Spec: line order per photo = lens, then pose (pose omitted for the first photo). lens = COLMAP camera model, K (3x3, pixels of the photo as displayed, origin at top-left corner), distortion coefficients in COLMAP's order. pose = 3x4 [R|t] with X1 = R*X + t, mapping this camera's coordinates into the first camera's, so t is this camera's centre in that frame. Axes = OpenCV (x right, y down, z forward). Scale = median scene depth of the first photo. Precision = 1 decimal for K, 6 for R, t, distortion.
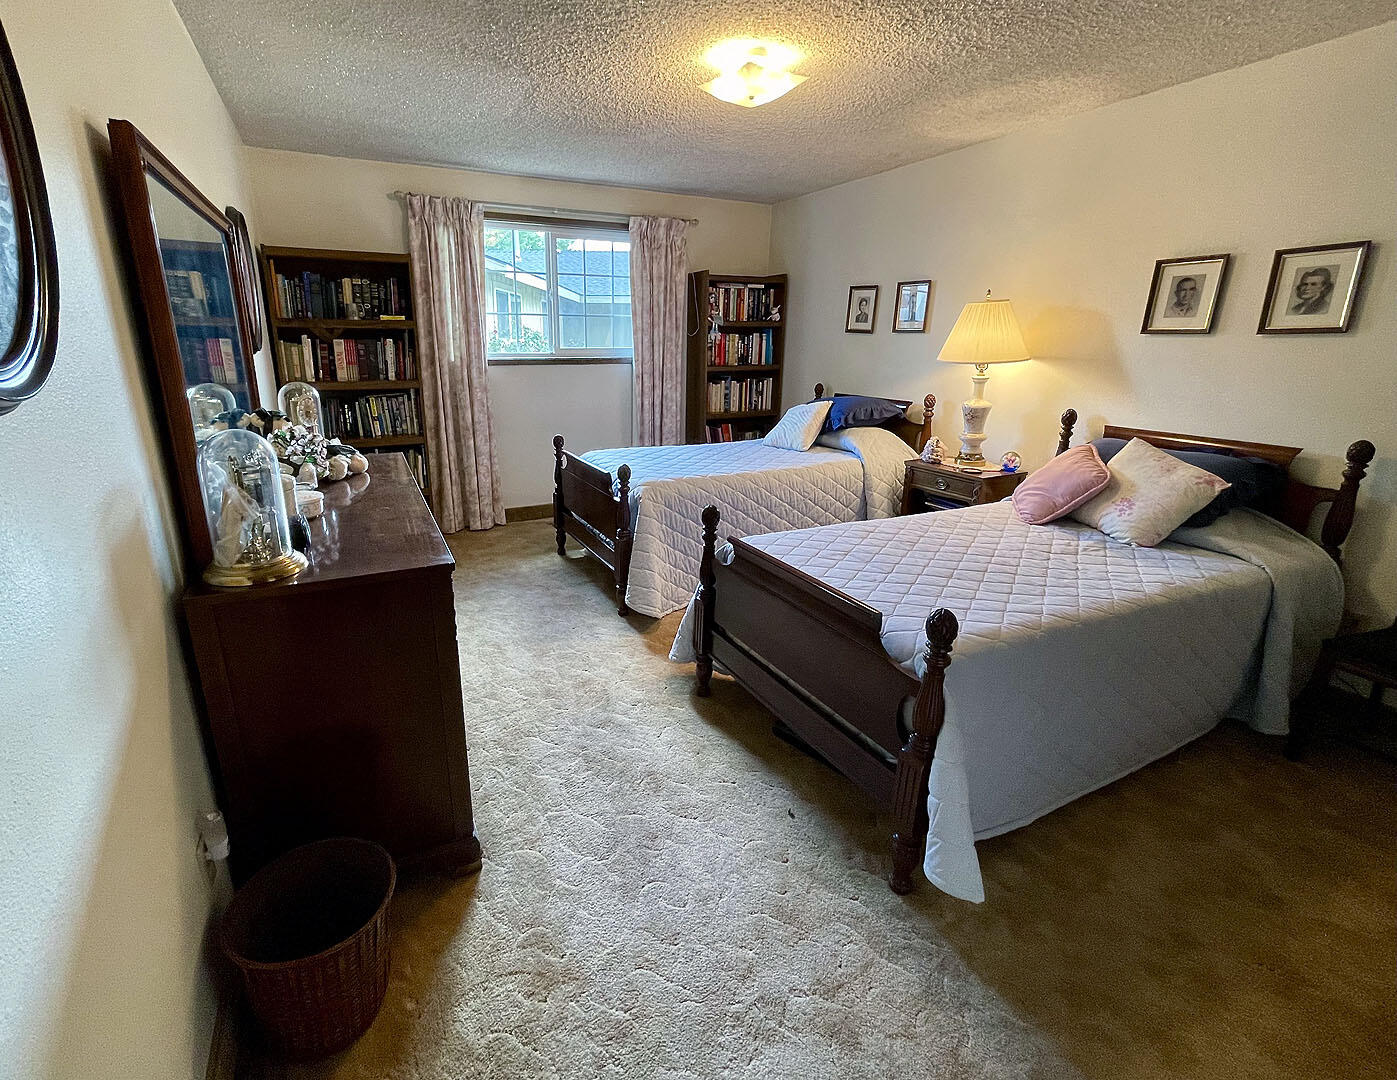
lens RADIAL K [[656.4, 0, 698.6], [0, 656.4, 539.3], [0, 0, 1]] dist [0.002448, 0.000496]
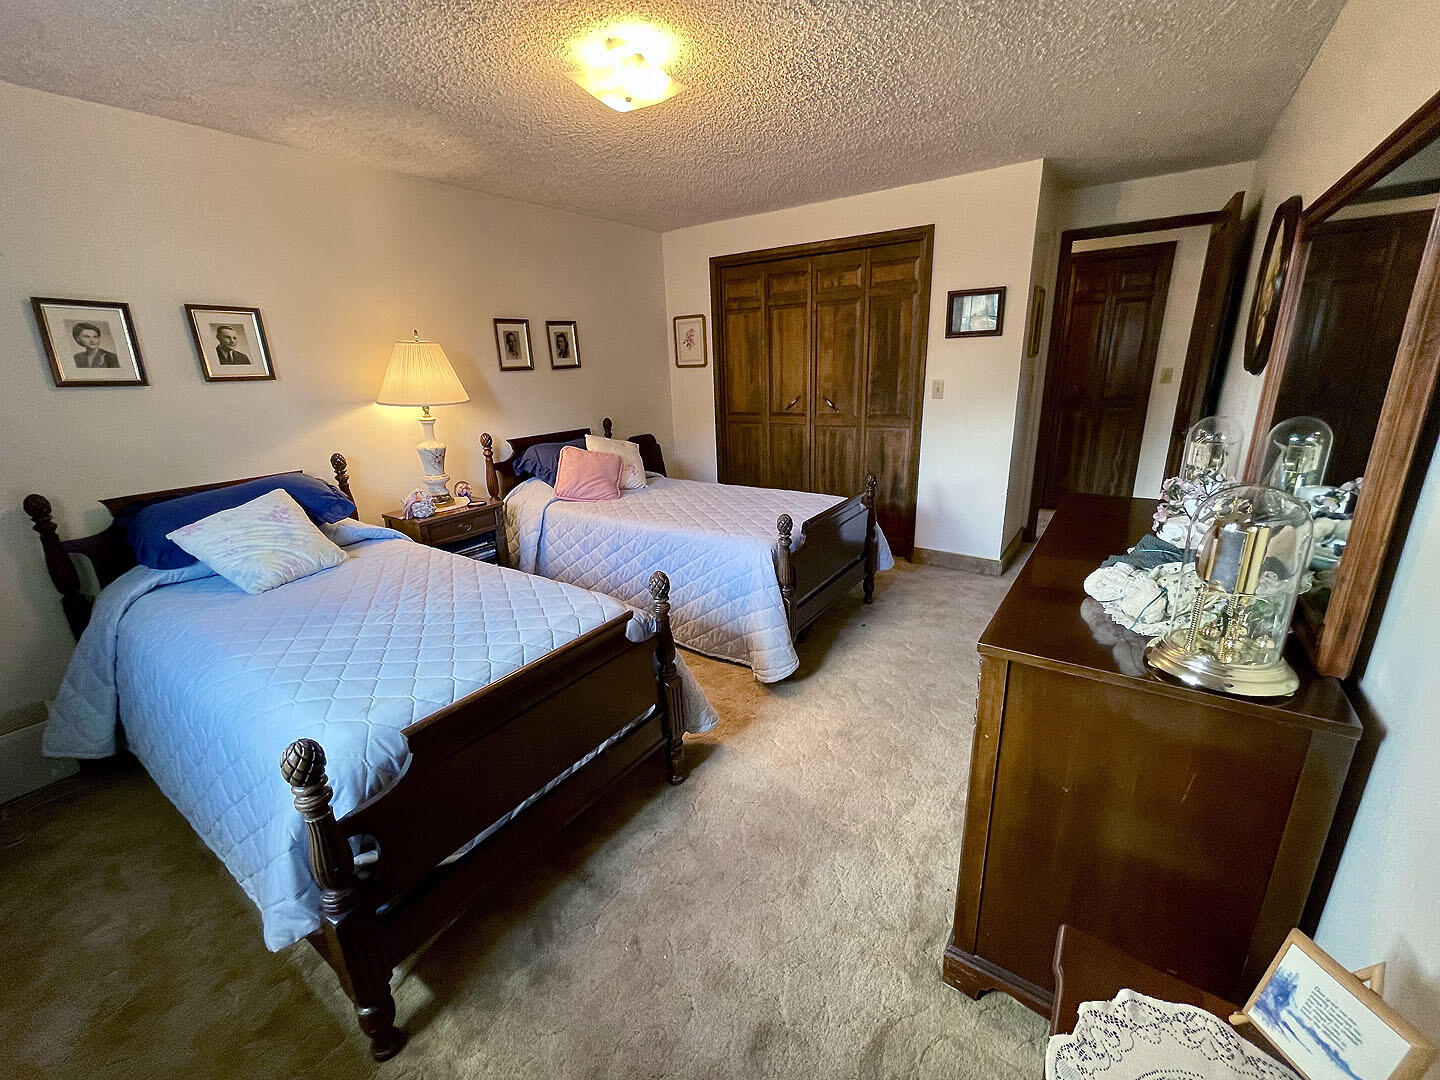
lens RADIAL K [[592.3, 0, 720.9], [0, 592.3, 540.1], [0, 0, 1]] dist [0.000009, -0.000112]
pose [[-0.458981, -0.238621, 0.855802, -0.604434], [0.302294, 0.863840, 0.402987, -0.338072], [-0.835437, 0.443667, -0.324353, 1.077910]]
